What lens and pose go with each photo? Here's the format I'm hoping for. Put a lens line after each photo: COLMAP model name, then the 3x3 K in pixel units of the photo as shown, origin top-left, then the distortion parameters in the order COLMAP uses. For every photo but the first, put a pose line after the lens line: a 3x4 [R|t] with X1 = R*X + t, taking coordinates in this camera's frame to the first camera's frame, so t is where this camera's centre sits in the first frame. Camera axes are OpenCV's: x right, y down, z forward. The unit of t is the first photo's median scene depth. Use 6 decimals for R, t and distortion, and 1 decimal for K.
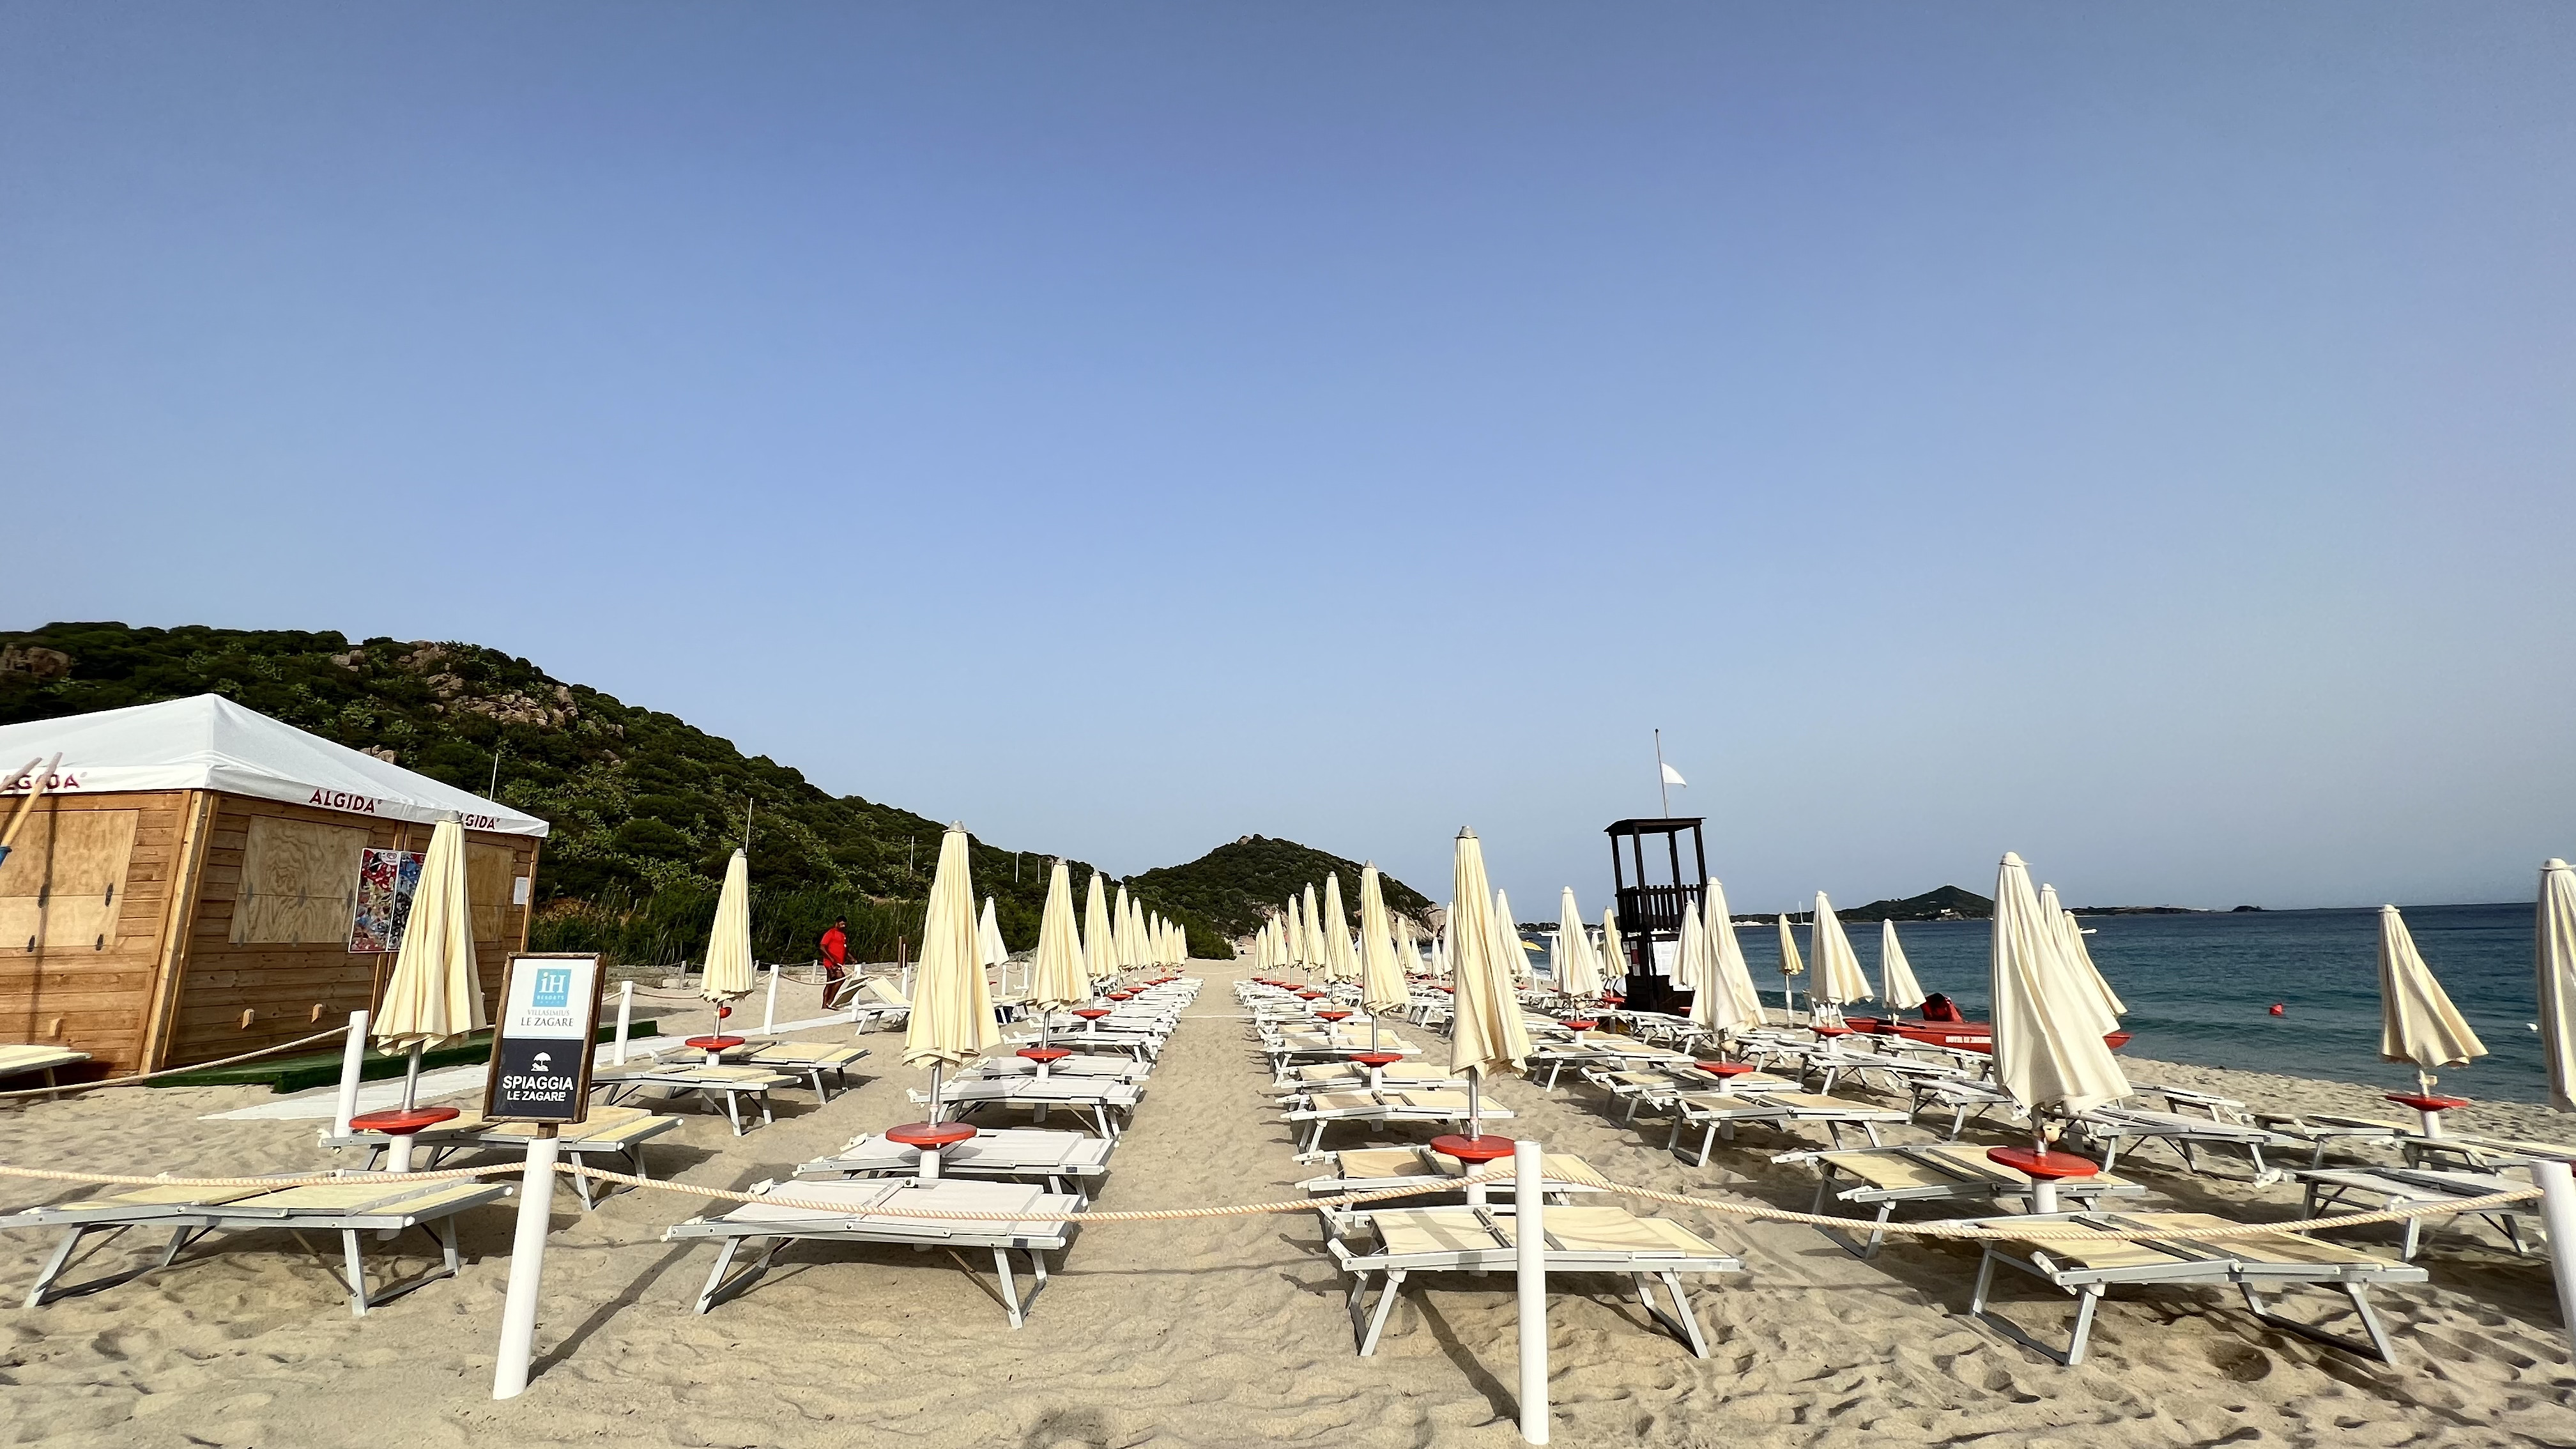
lens RADIAL K [[1008.0, 0, 1282.0], [0, 1008.0, 724.6], [0, 0, 1]] dist [0.001911, 0.000042]
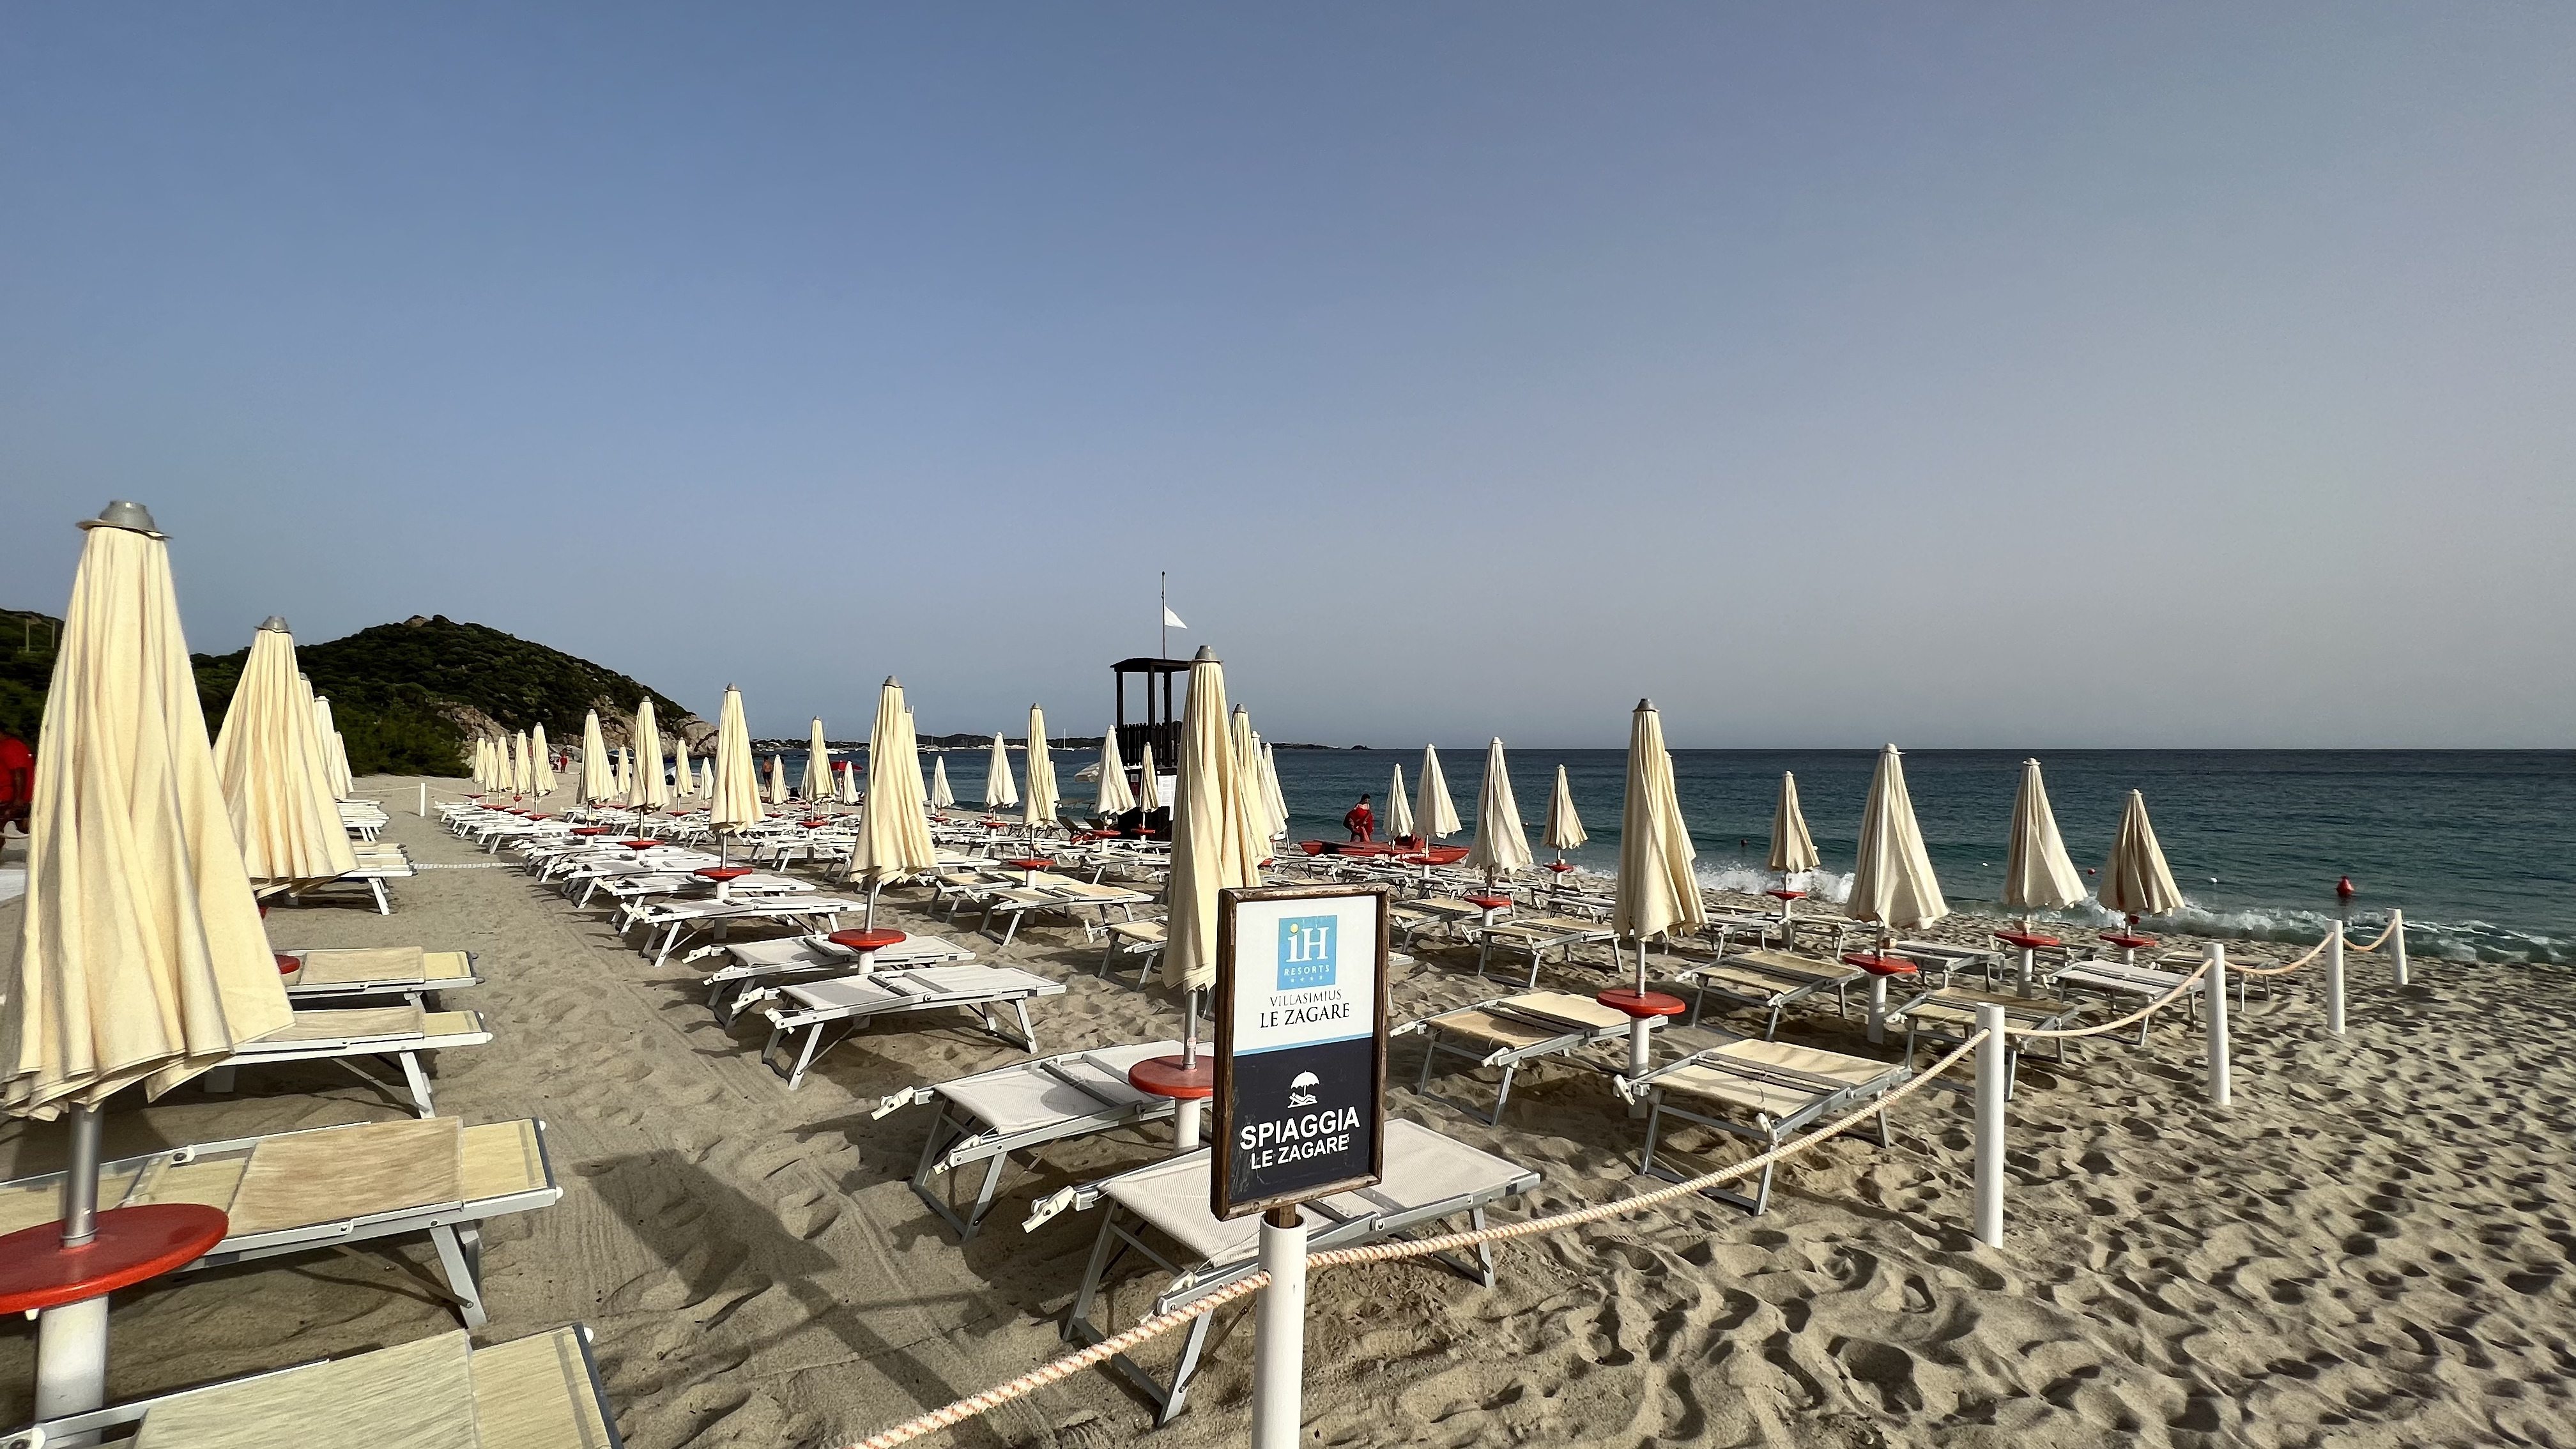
lens RADIAL K [[1008.0, 0, 1276.4], [0, 1008.0, 728.2], [0, 0, 1]] dist [0.001911, 0.000042]
pose [[0.784753, 0.042412, 0.618355, -1.062217], [-0.151663, 0.980468, 0.125226, 0.084332], [-0.600966, -0.192053, 0.775858, 0.626370]]
